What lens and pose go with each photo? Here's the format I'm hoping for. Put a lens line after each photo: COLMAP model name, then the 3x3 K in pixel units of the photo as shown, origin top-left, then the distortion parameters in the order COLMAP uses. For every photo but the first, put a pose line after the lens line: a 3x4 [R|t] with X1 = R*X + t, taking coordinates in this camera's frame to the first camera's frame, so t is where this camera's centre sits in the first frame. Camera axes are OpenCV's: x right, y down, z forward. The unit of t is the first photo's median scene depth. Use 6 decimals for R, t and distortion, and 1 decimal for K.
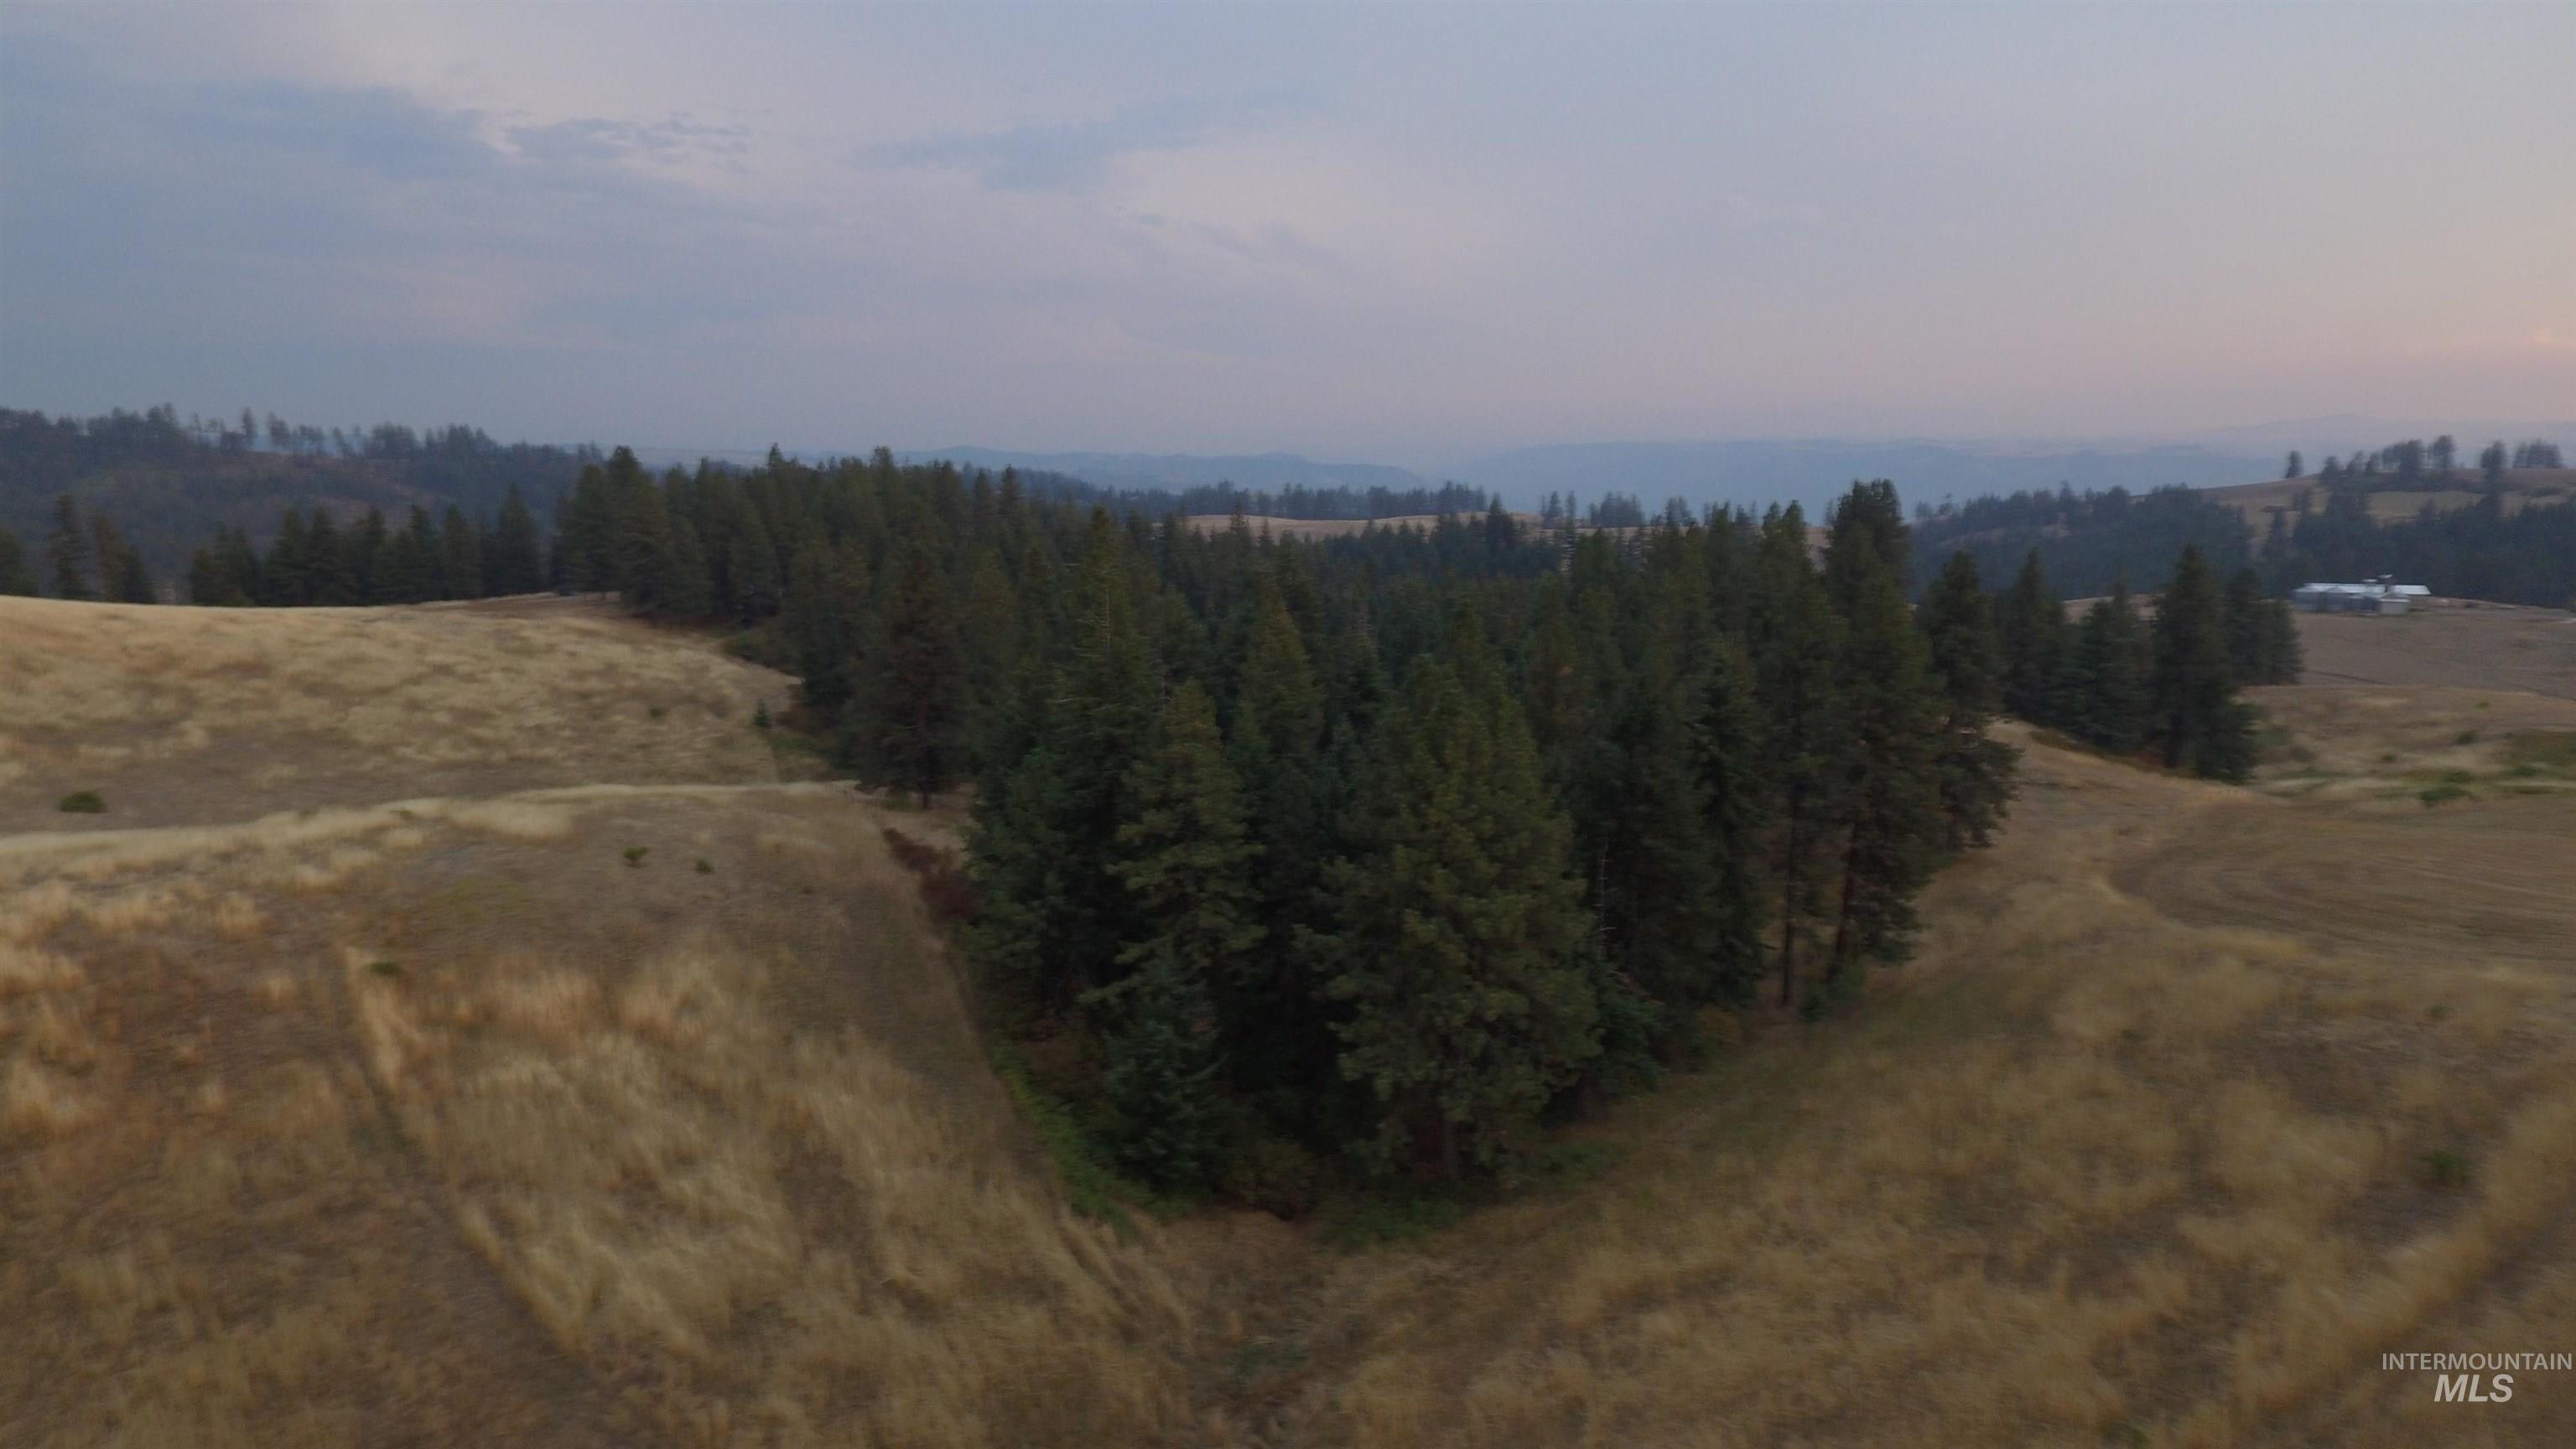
lens RADIAL K [[1514.0, 0, 1287.7], [0, 1514.0, 718.6], [0, 0, 1]] dist [-0.004450, 0.000125]
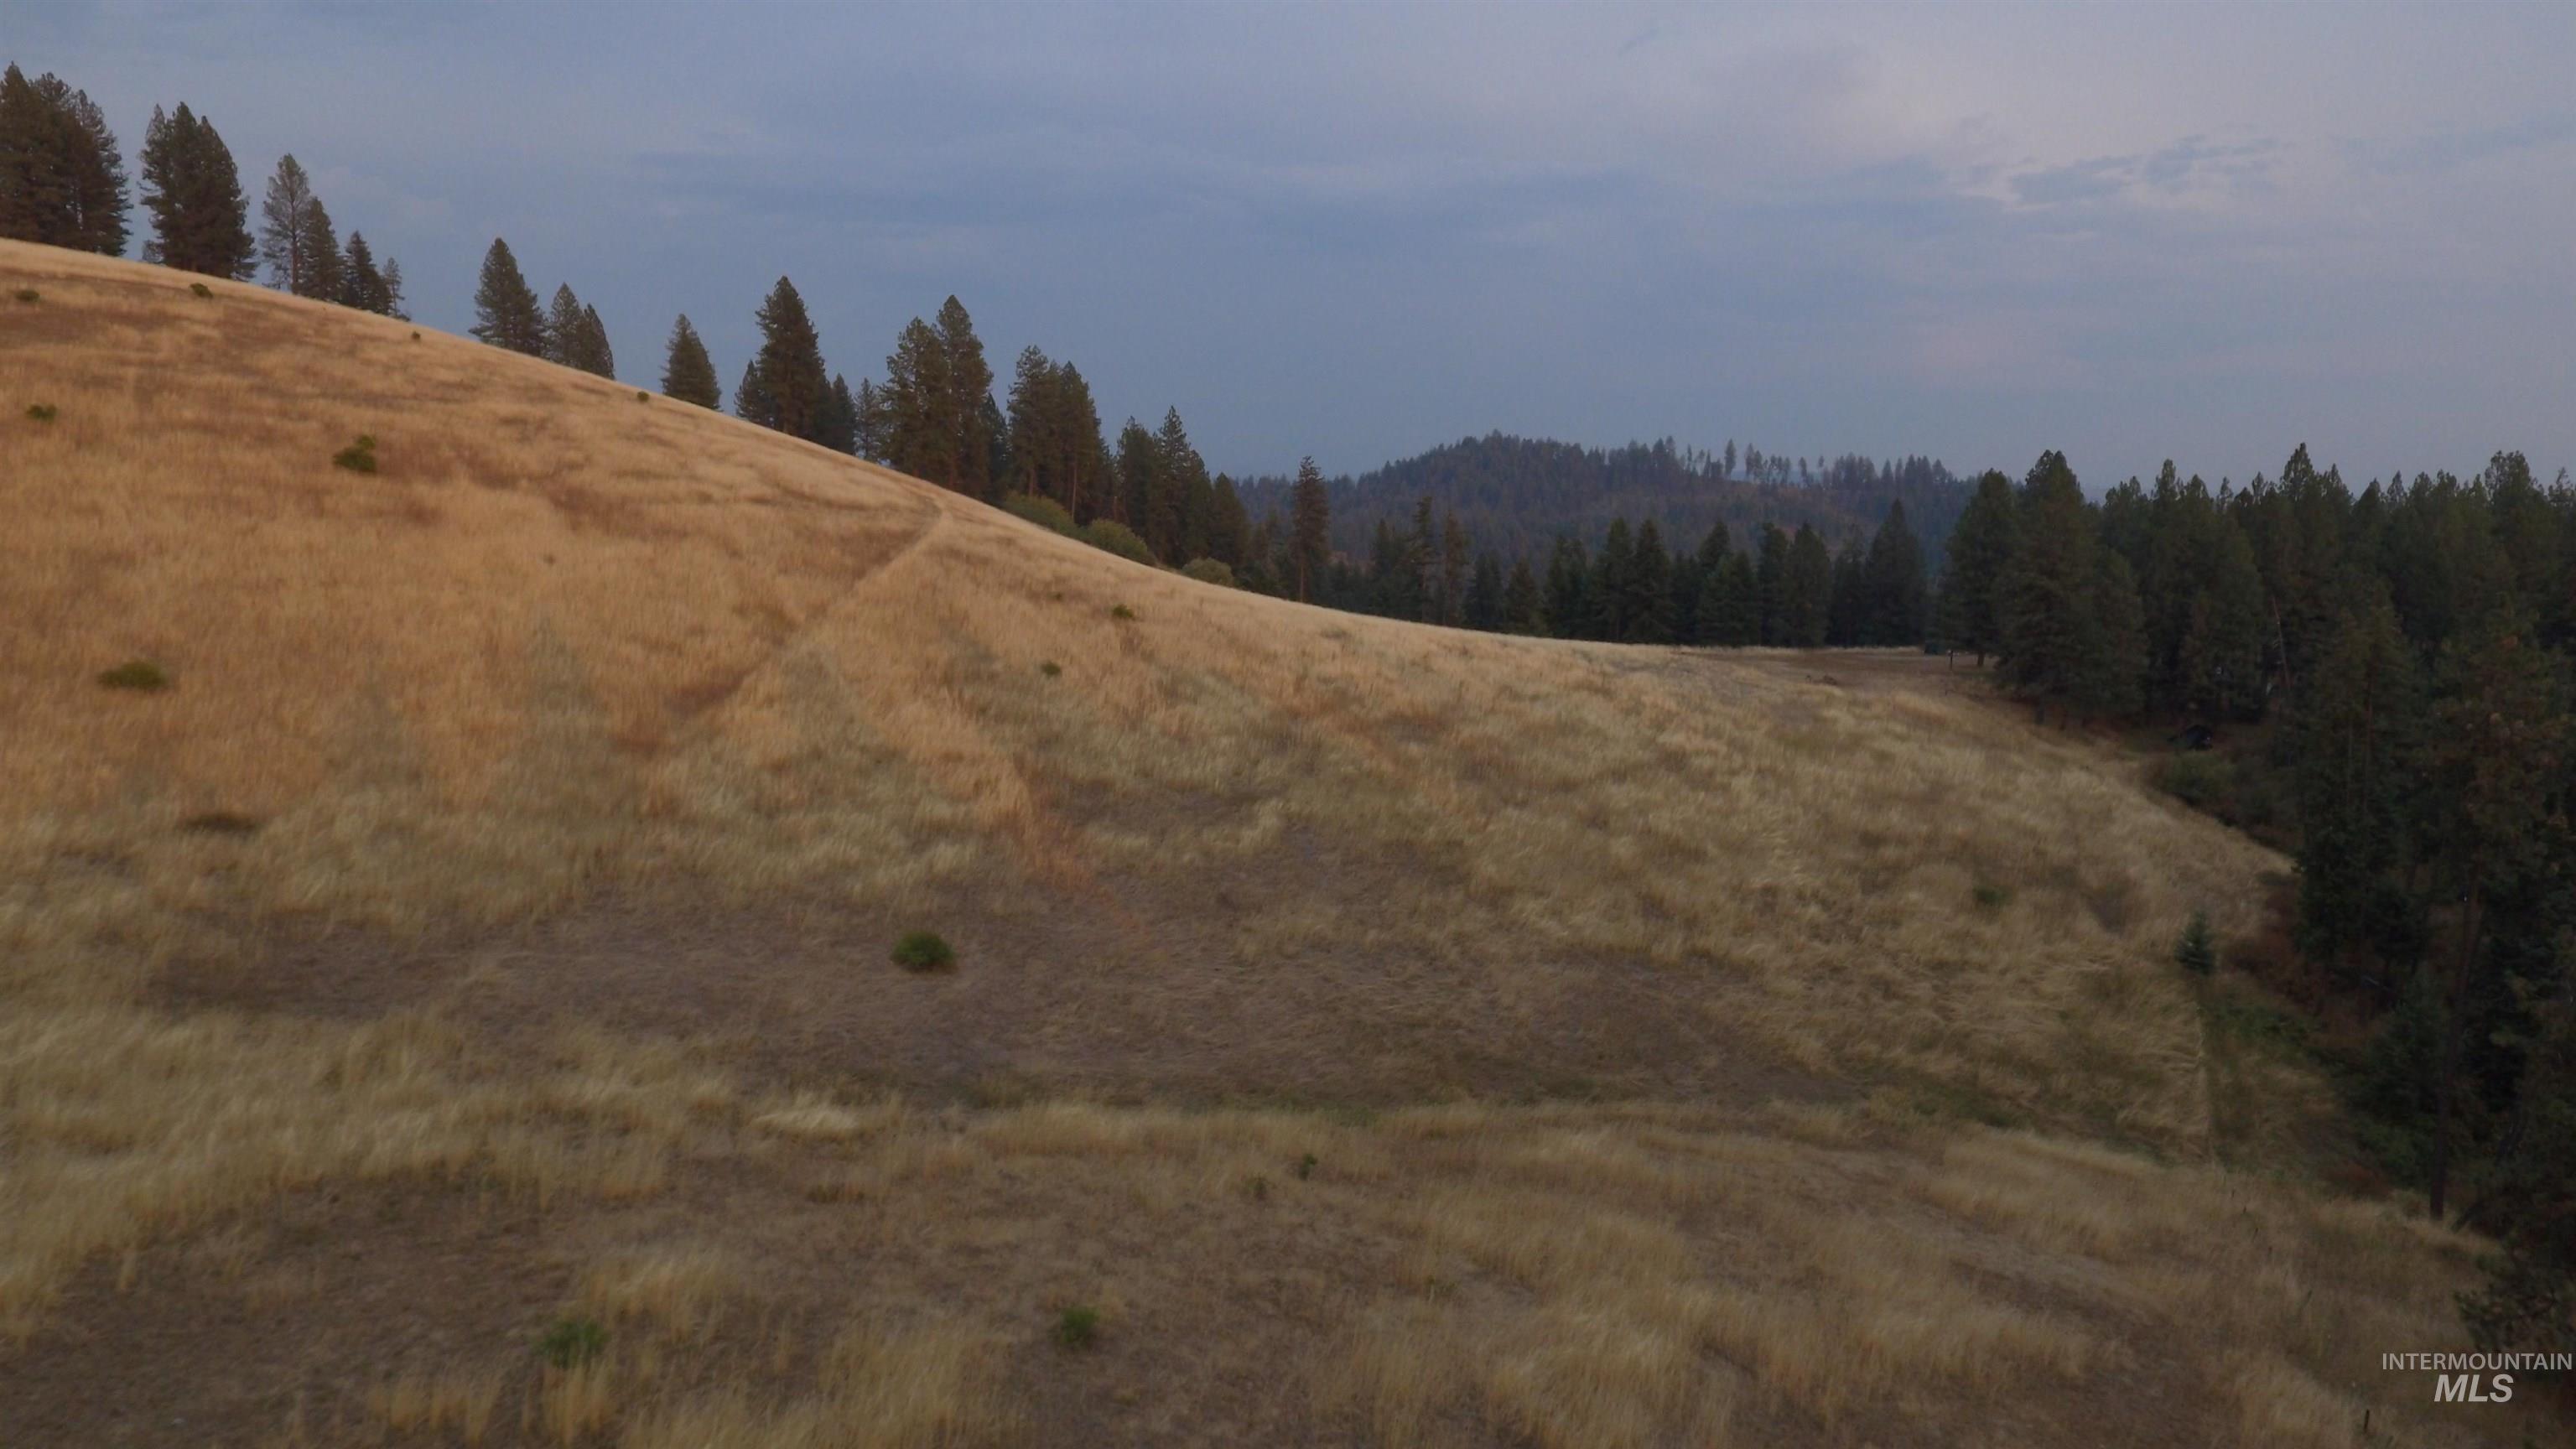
lens RADIAL K [[1514.0, 0, 1267.5], [0, 1514.0, 696.3], [0, 0, 1]] dist [-0.004450, 0.000125]
pose [[0.615685, 0.123291, -0.778287, -0.128262], [-0.155120, 0.987321, 0.033693, -0.042899], [0.772573, 0.099984, 0.627004, 0.357812]]
